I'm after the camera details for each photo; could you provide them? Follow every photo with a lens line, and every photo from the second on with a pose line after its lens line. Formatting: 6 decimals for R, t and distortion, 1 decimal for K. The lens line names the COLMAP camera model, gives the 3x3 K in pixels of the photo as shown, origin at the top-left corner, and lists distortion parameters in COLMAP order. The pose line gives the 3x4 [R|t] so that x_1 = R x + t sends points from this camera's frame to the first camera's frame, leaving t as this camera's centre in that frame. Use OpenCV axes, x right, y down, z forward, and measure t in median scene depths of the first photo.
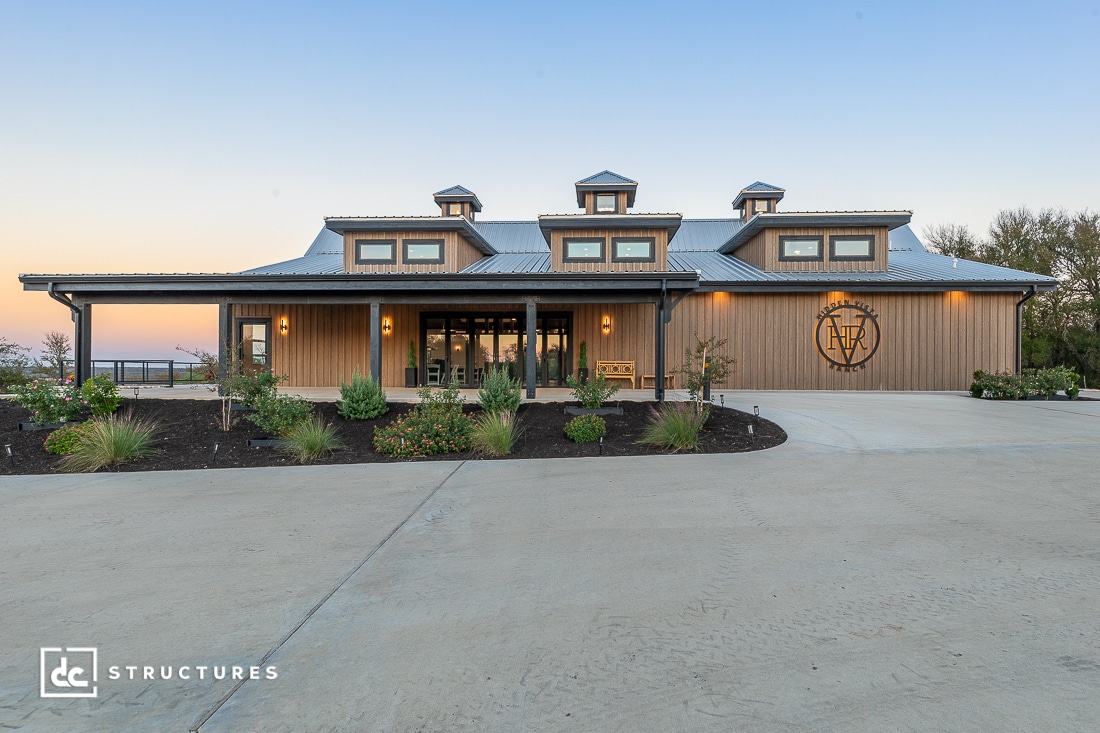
lens RADIAL K [[522.1, 0, 550.0], [0, 522.1, 366.5], [0, 0, 1]] dist [0.000100, -0.000006]
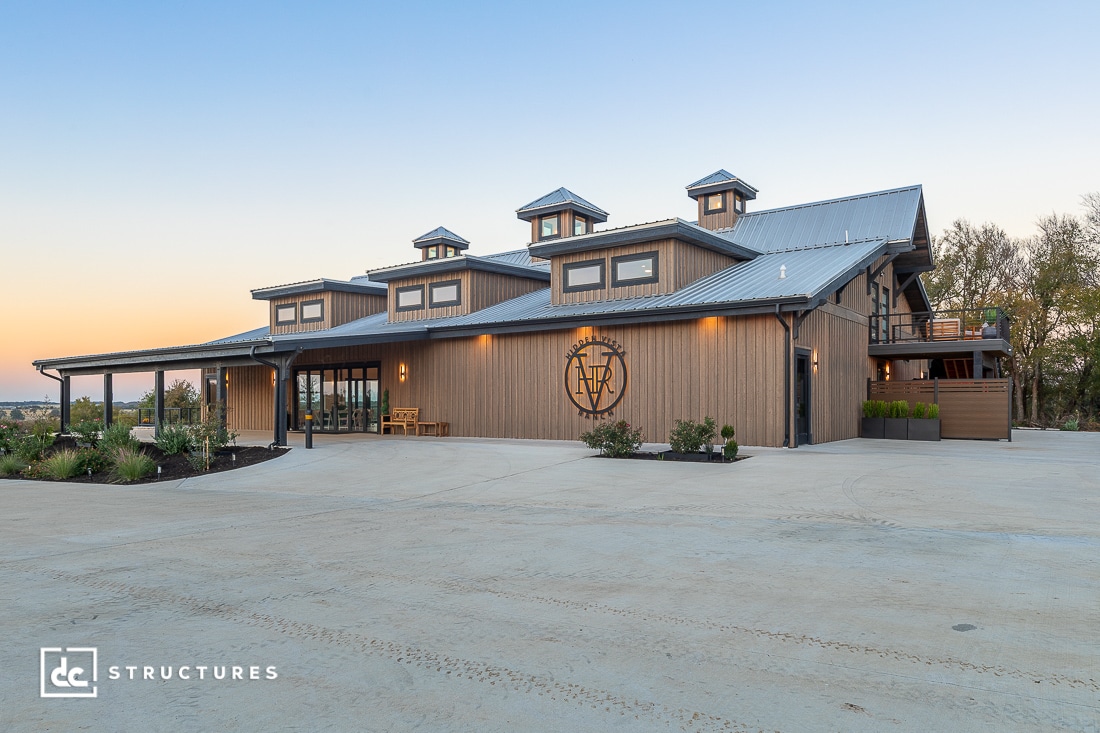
lens RADIAL K [[739.4, 0, 549.8], [0, 739.4, 421.2], [0, 0, 1]] dist [-0.002419, -0.001207]
pose [[0.834213, 0.005630, -0.551414, 1.173640], [-0.000542, 0.999956, 0.009390, 0.001265], [0.551443, -0.007534, 0.834179, -0.050340]]
